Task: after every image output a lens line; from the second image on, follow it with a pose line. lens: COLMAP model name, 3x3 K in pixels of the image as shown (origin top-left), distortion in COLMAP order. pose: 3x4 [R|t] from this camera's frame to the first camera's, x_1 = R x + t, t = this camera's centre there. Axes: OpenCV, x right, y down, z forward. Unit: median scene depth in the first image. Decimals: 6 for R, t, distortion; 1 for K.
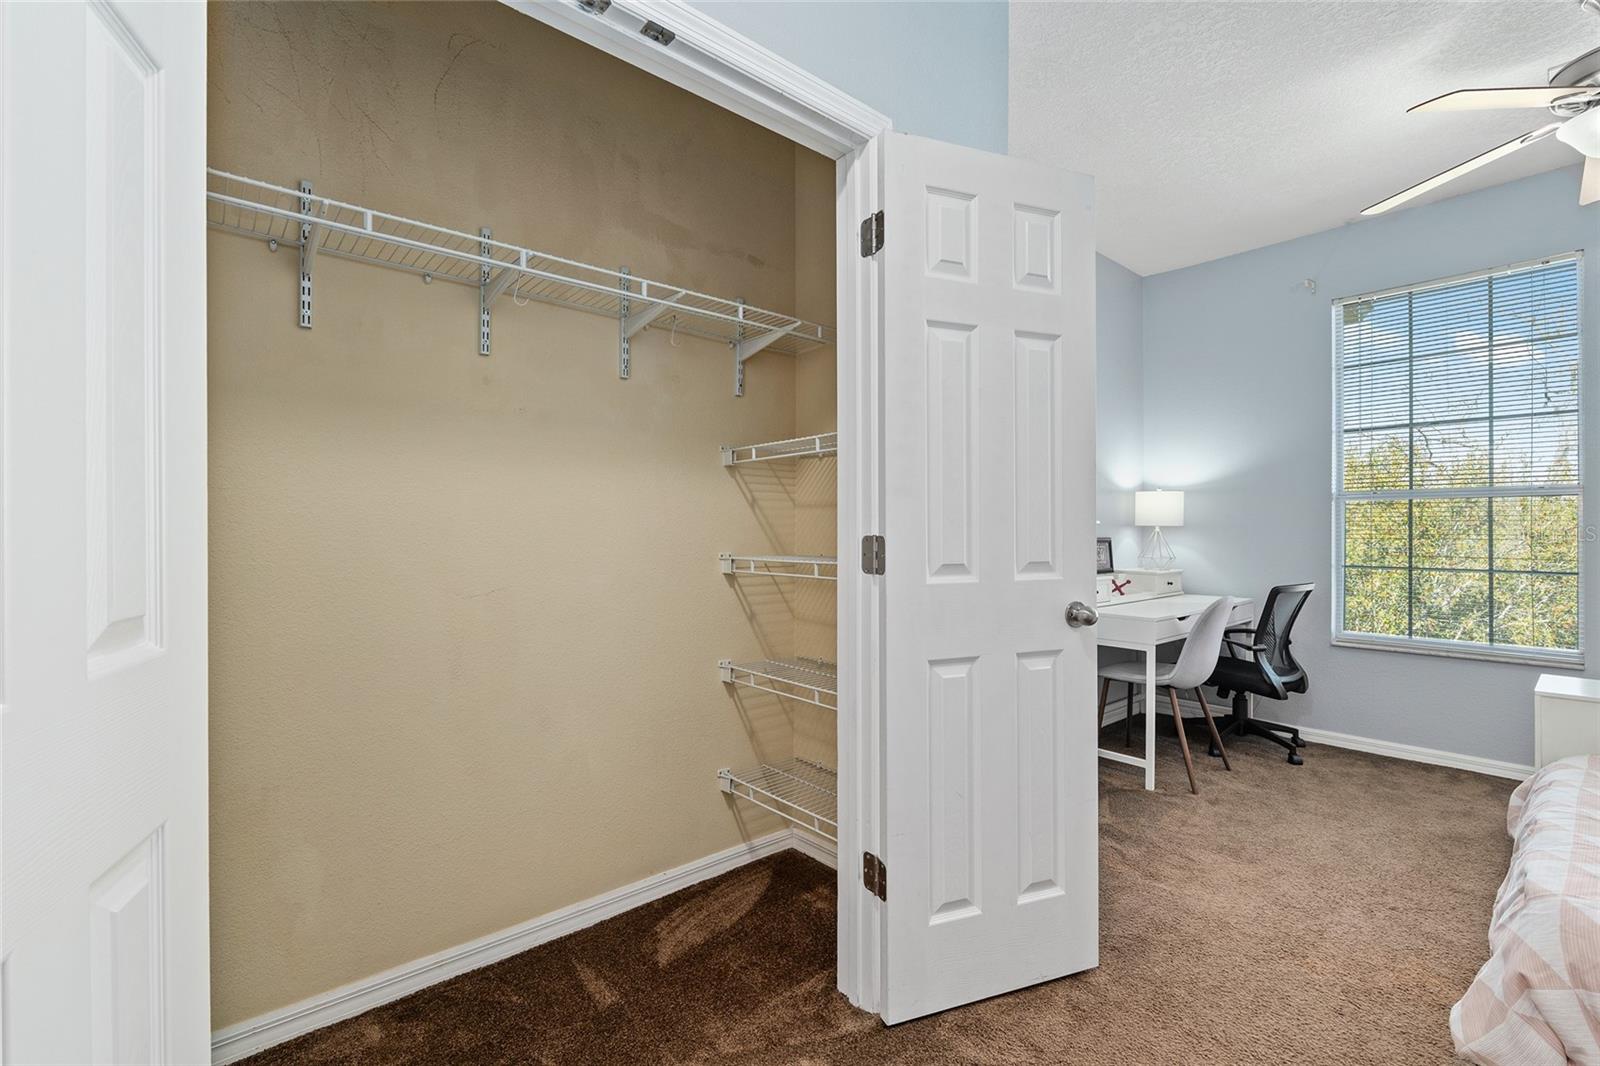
lens RADIAL K [[705.0, 0, 800.8], [0, 705.0, 524.0], [0, 0, 1]] dist [-0.000944, 0.000579]
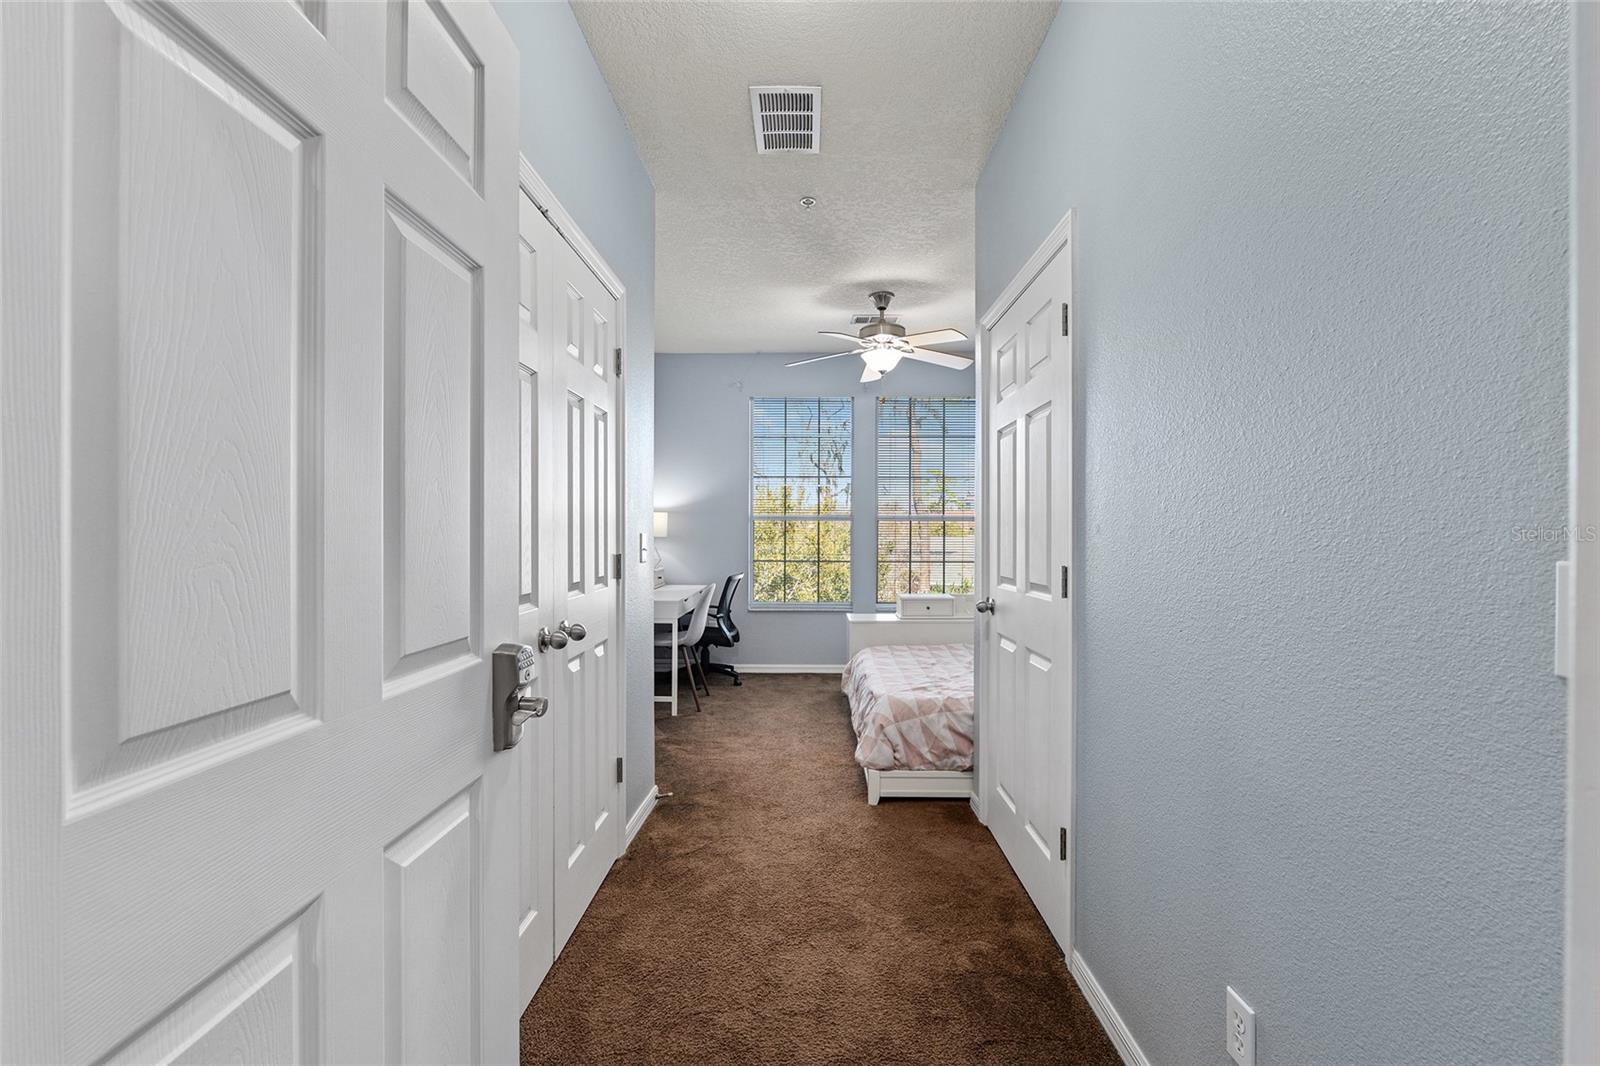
lens RADIAL K [[692.4, 0, 809.6], [0, 692.4, 539.2], [0, 0, 1]] dist [-0.003017, 0.000946]
pose [[0.658907, -0.008469, 0.752176, -0.415633], [-0.007138, 0.999821, 0.017510, -0.024563], [-0.752190, -0.016906, 0.658729, -0.175048]]
